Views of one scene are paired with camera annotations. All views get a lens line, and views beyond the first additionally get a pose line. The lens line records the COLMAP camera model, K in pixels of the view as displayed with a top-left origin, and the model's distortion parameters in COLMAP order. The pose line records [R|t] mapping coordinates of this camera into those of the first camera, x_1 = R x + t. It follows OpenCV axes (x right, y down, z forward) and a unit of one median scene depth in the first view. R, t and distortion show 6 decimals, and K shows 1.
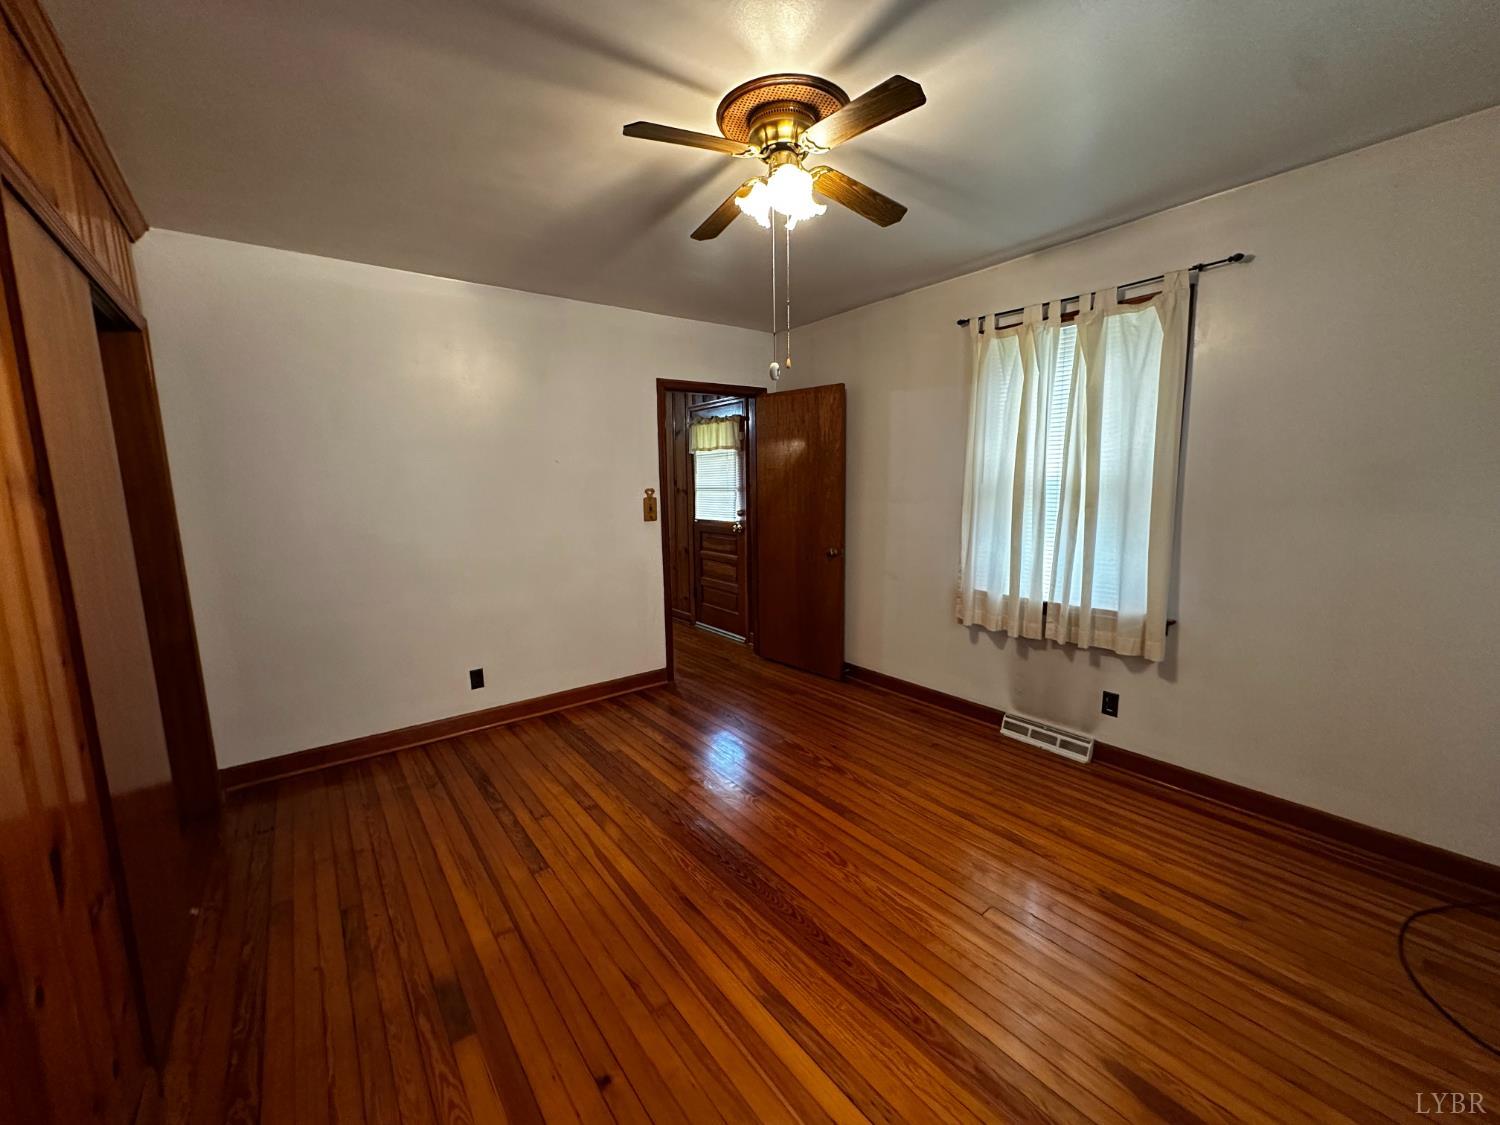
lens RADIAL K [[596.0, 0, 750.0], [0, 596.0, 562.5], [0, 0, 1]] dist [-0.004780, 0.000510]
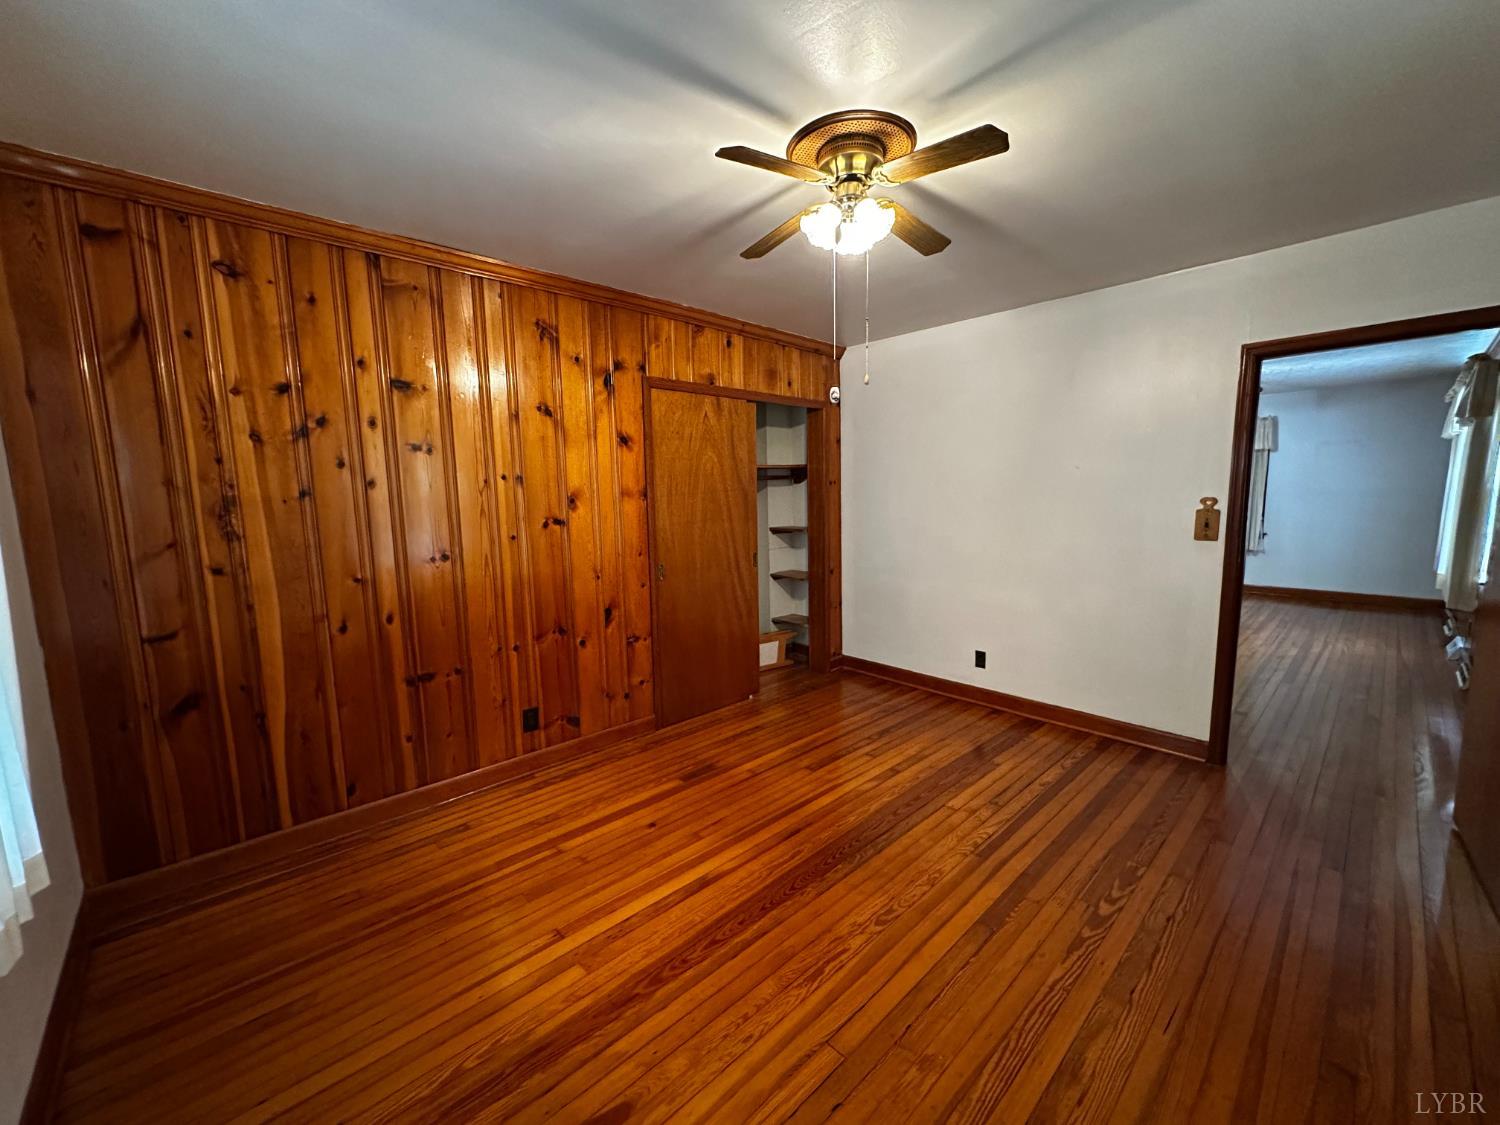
lens RADIAL K [[596.0, 0, 750.0], [0, 596.0, 562.5], [0, 0, 1]] dist [-0.004780, 0.000510]
pose [[0.091277, 0.131665, -0.987083, 0.786174], [-0.122427, 0.985185, 0.120090, -0.093138], [0.988271, 0.109884, 0.106044, 0.538472]]
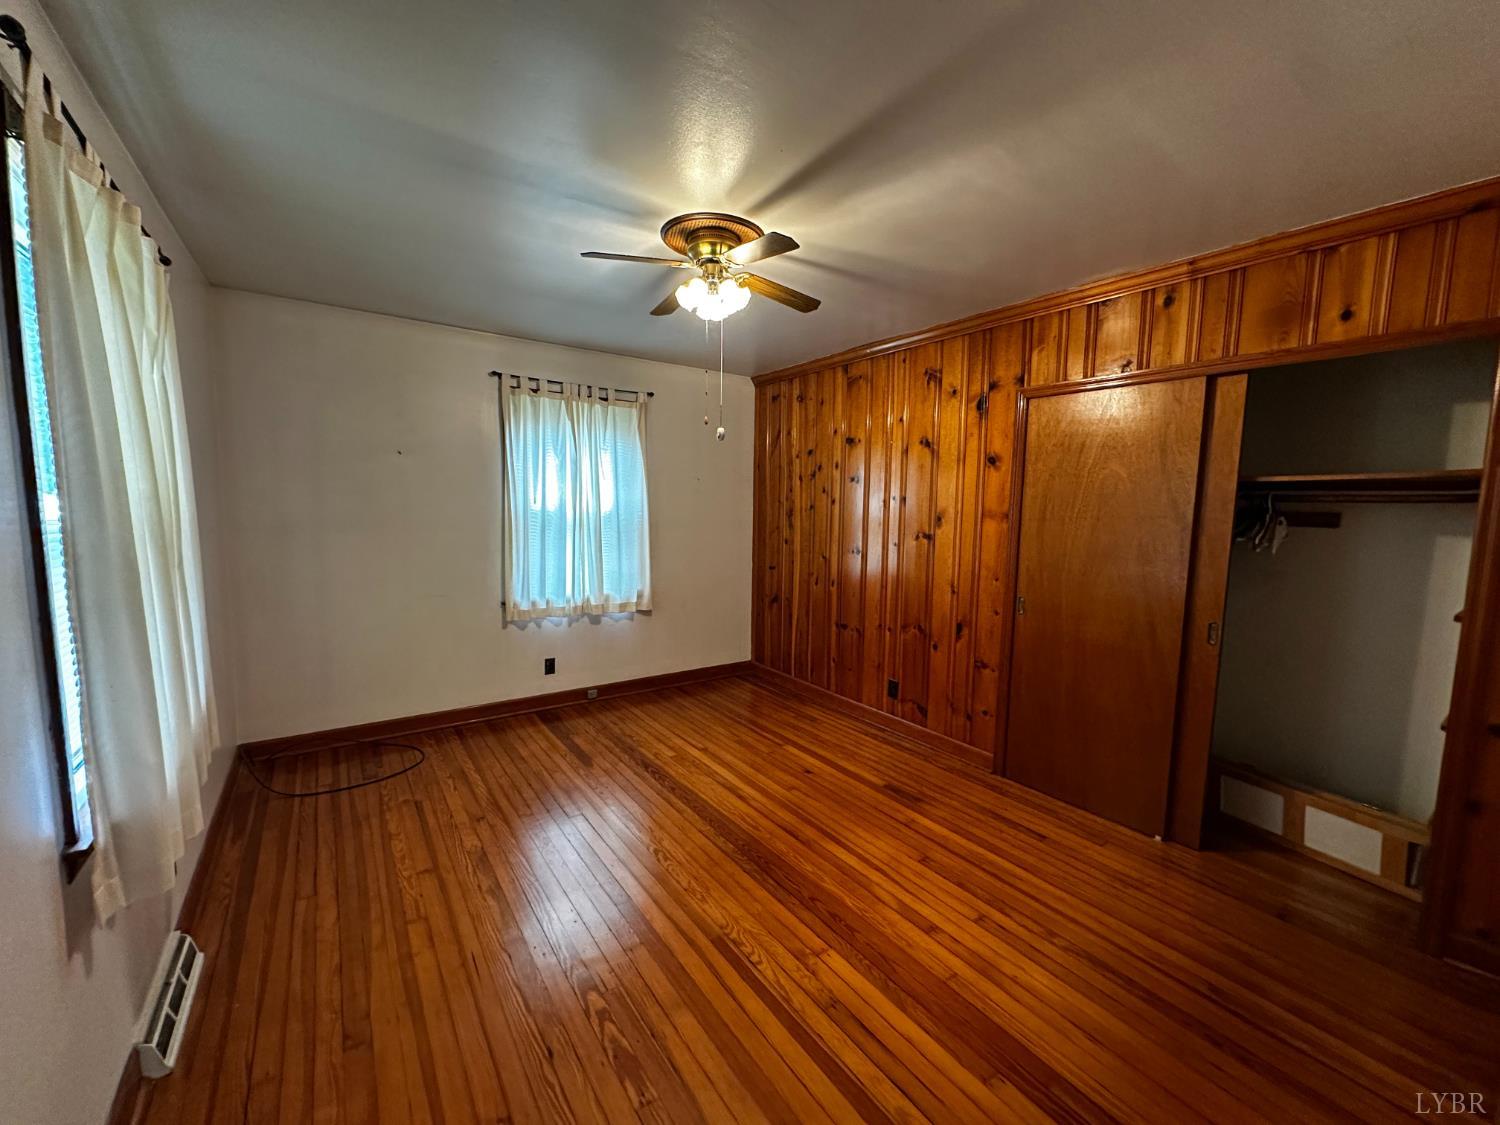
lens RADIAL K [[594.1, 0, 748.9], [0, 594.1, 562.3], [0, 0, 1]] dist [-0.000839, -0.000054]
pose [[-0.999245, -0.007686, 0.038089, -0.047713], [0.001466, 0.972088, 0.234612, -0.245901], [-0.038829, 0.234490, -0.971343, 1.625077]]
